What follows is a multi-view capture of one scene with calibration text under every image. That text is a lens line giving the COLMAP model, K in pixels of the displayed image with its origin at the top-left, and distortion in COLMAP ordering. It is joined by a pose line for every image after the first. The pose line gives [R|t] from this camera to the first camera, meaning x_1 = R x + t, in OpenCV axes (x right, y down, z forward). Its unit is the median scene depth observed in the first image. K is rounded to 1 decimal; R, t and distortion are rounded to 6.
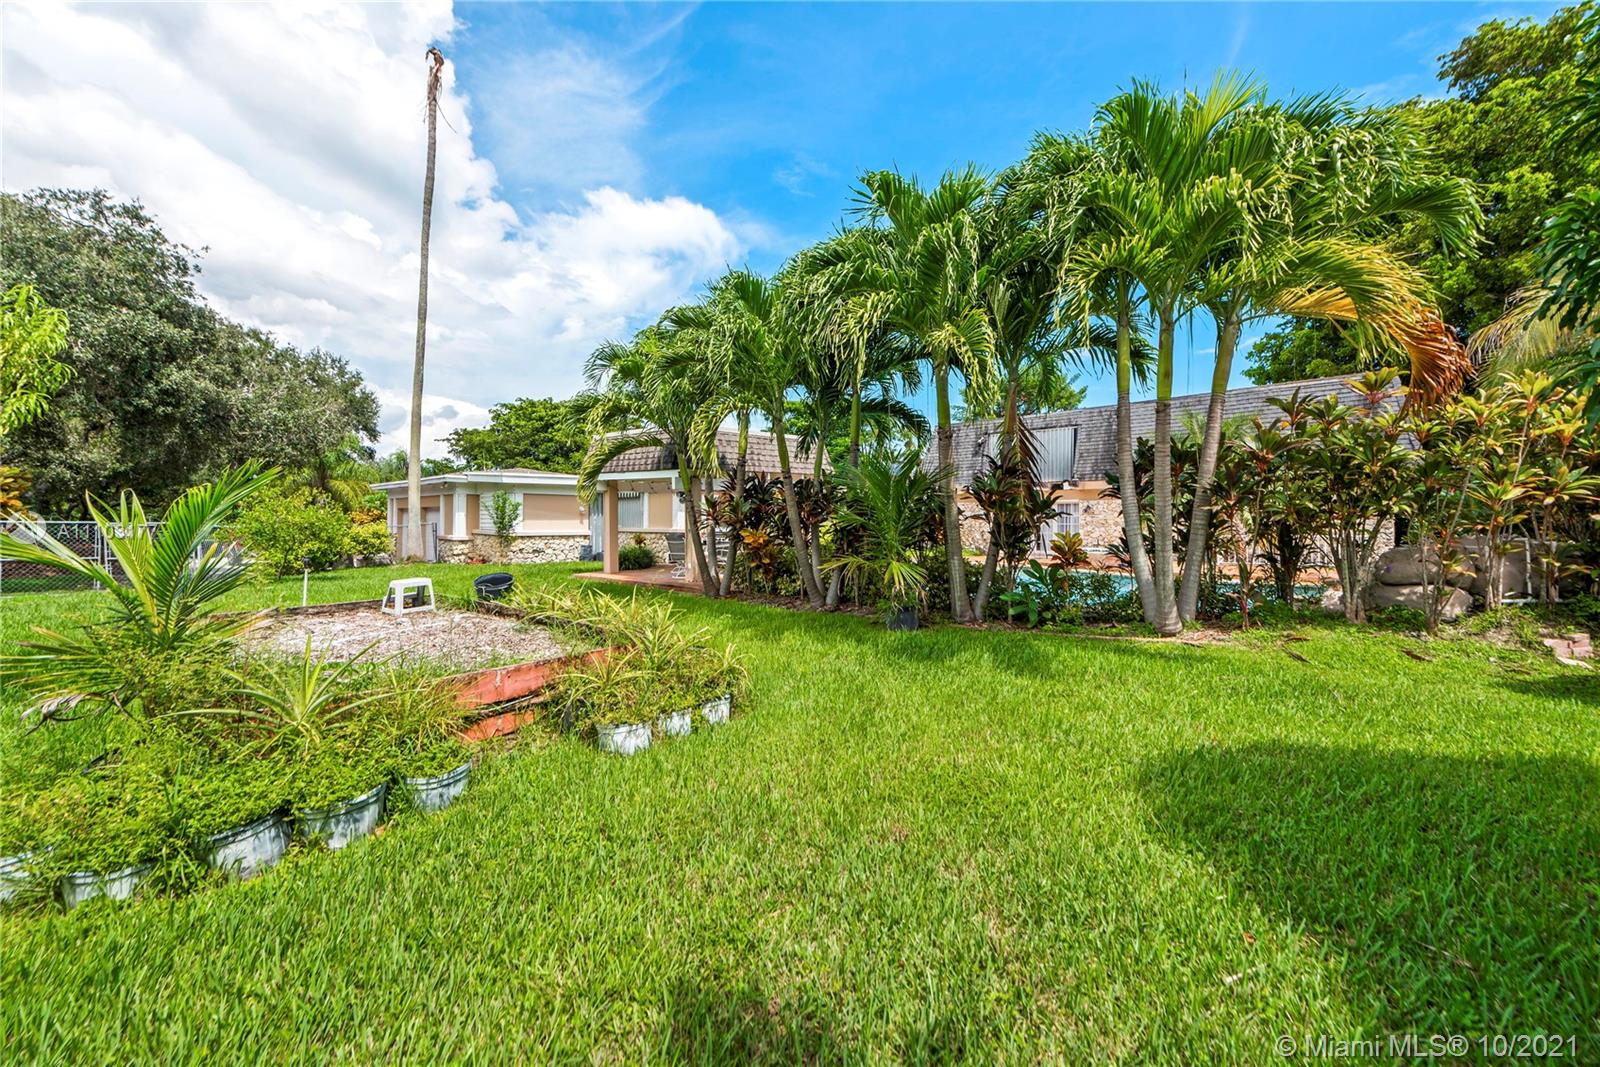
lens RADIAL K [[642.1, 0, 805.2], [0, 642.1, 519.4], [0, 0, 1]] dist [0.007145, -0.000881]
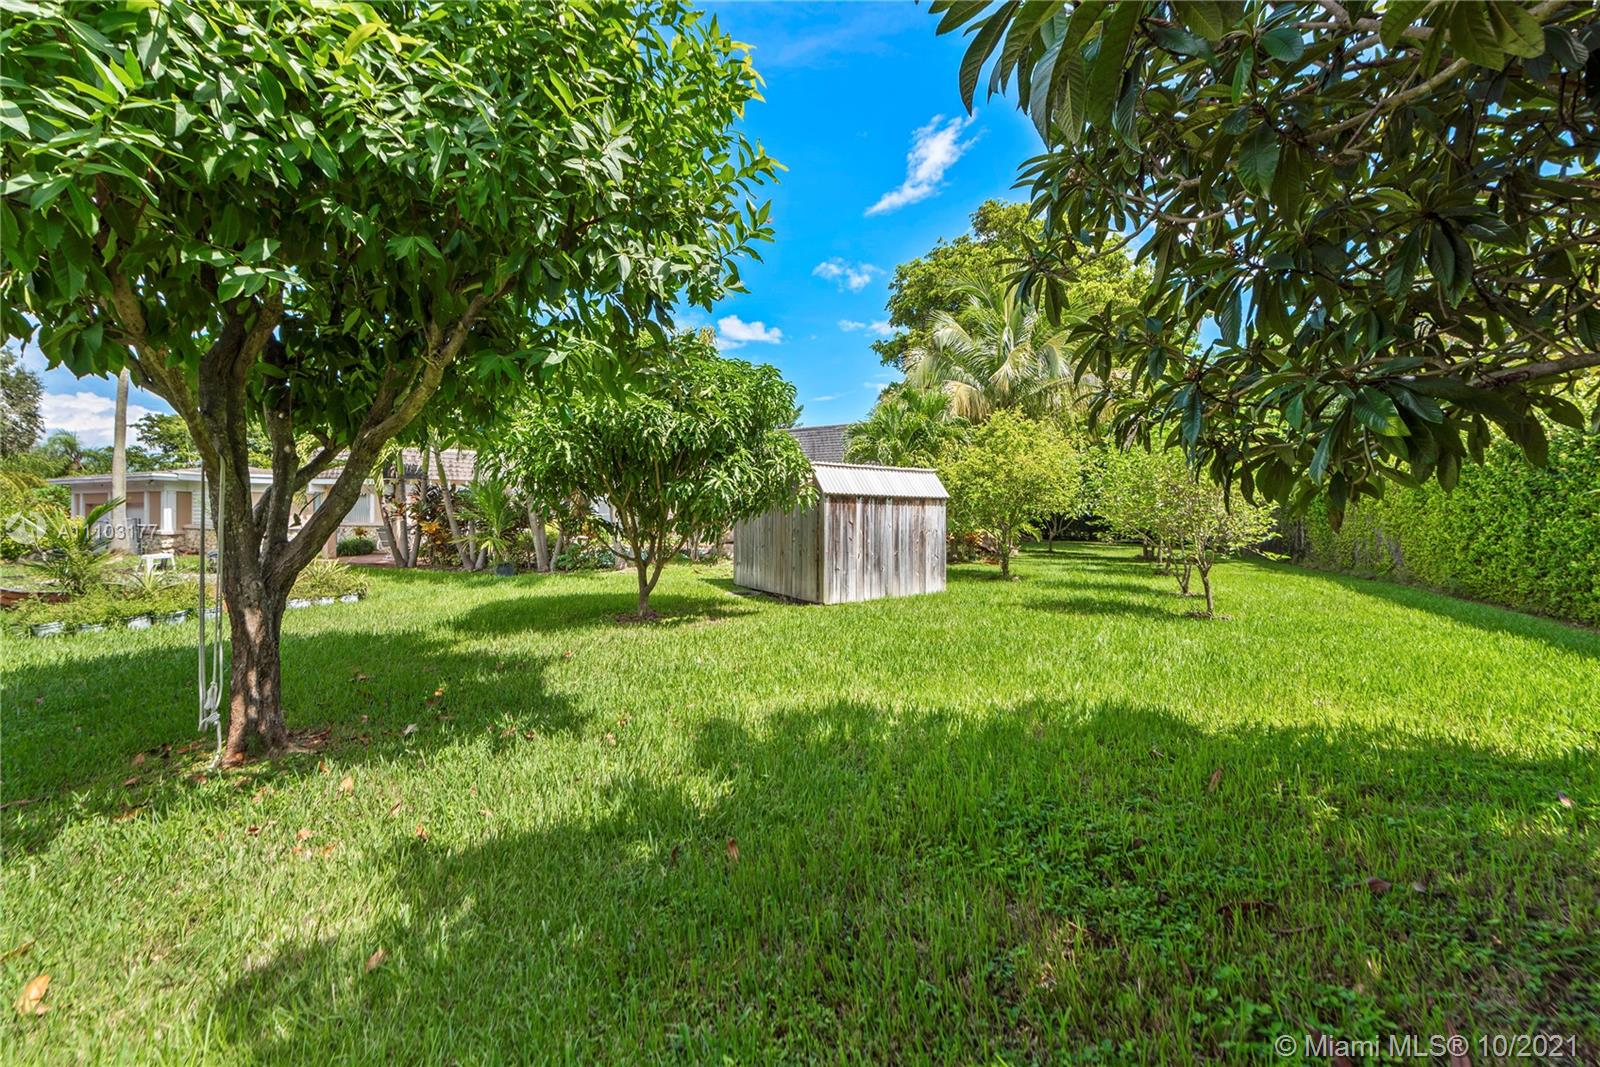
lens RADIAL K [[642.1, 0, 805.2], [0, 642.1, 519.4], [0, 0, 1]] dist [0.007145, -0.000881]
pose [[0.953384, -0.001483, 0.301756, 0.168820], [-0.001165, 0.999962, 0.008592, -0.003599], [-0.301758, -0.008543, 0.953346, -0.391955]]
